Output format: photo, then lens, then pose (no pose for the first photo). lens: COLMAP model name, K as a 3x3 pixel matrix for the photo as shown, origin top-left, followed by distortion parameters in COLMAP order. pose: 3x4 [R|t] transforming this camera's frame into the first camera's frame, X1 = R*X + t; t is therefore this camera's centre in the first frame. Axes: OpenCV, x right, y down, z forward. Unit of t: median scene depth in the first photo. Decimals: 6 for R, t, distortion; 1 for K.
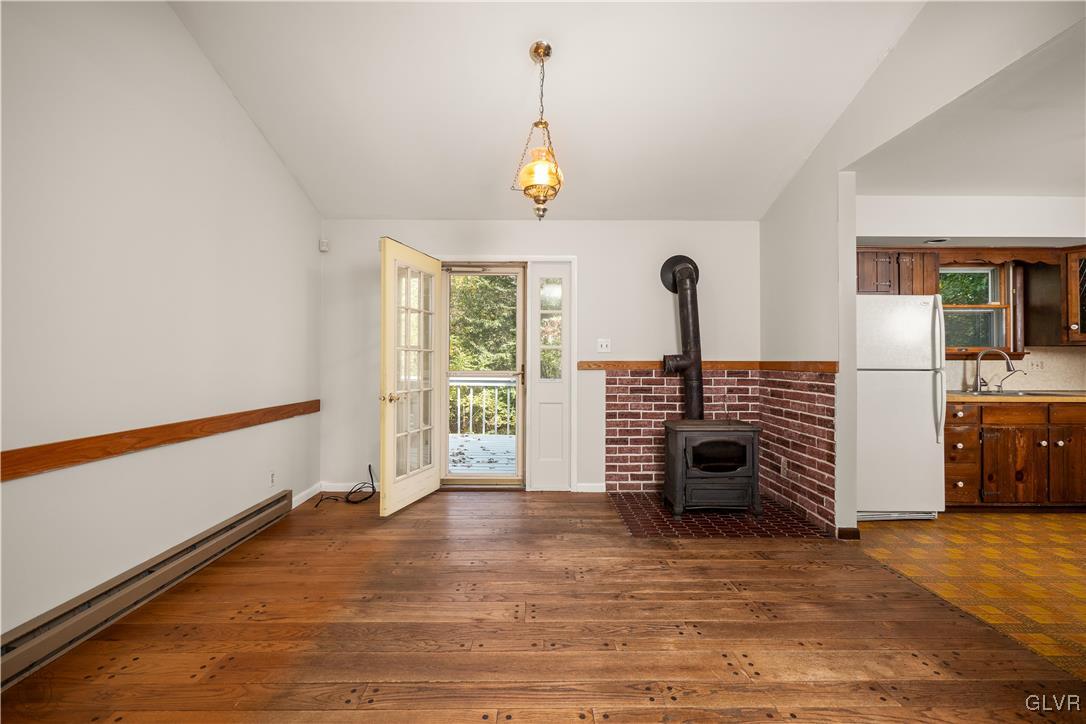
lens RADIAL K [[457.1, 0, 538.6], [0, 457.1, 361.7], [0, 0, 1]] dist [-0.004218, -0.000033]
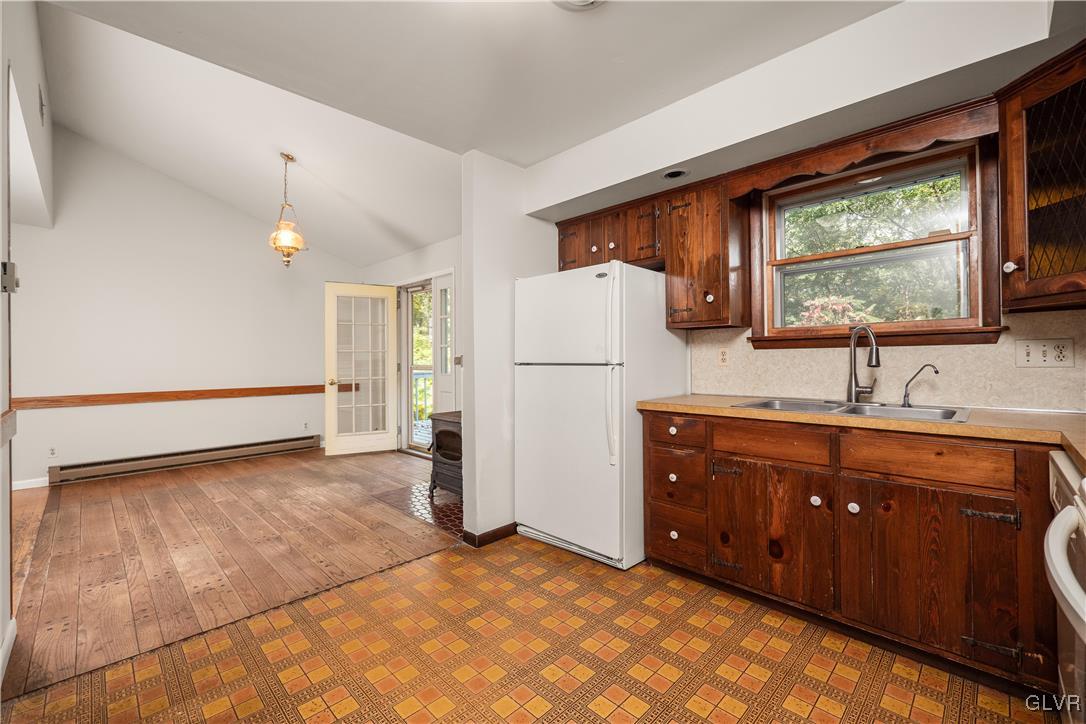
lens RADIAL K [[457.1, 0, 533.6], [0, 457.1, 355.8], [0, 0, 1]] dist [-0.004218, -0.000033]
pose [[0.697370, -0.012324, -0.716605, 1.260368], [0.014730, 0.999887, -0.002862, 0.004015], [0.716560, -0.008560, 0.697473, 0.380931]]
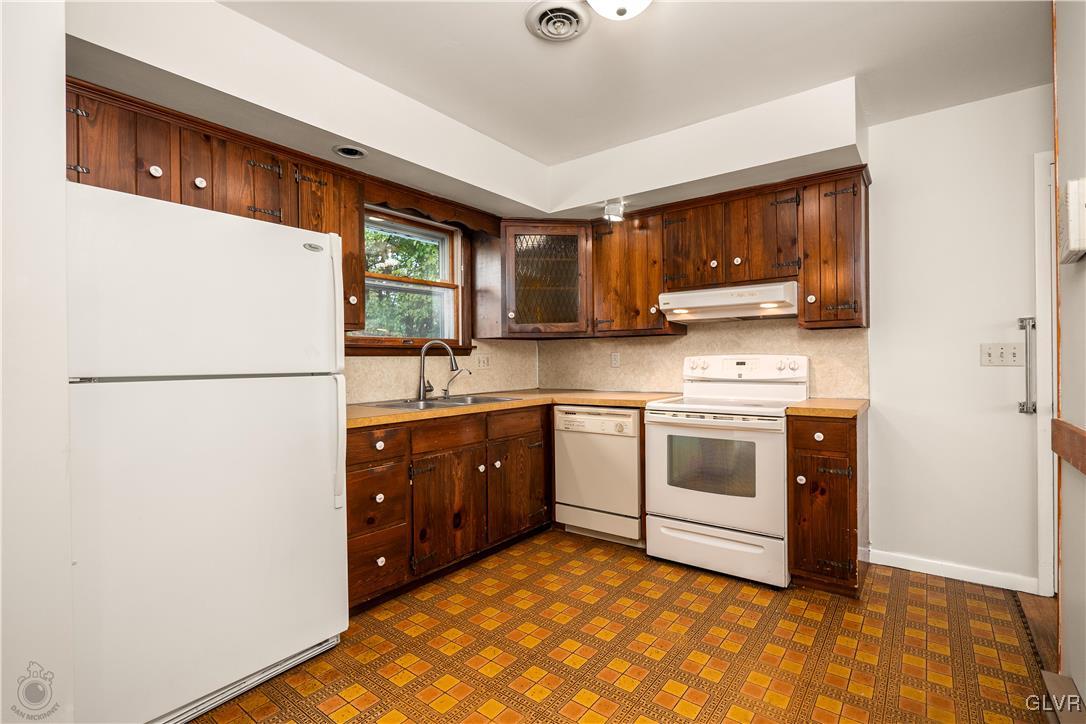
lens RADIAL K [[500.9, 0, 563.9], [0, 500.9, 361.4], [0, 0, 1]] dist [0.000276, 0.000124]
pose [[0.592079, -0.010448, 0.805812, 0.533968], [0.007041, 0.999945, 0.007791, 0.000664], [-0.805849, 0.001061, 0.592120, 0.408582]]
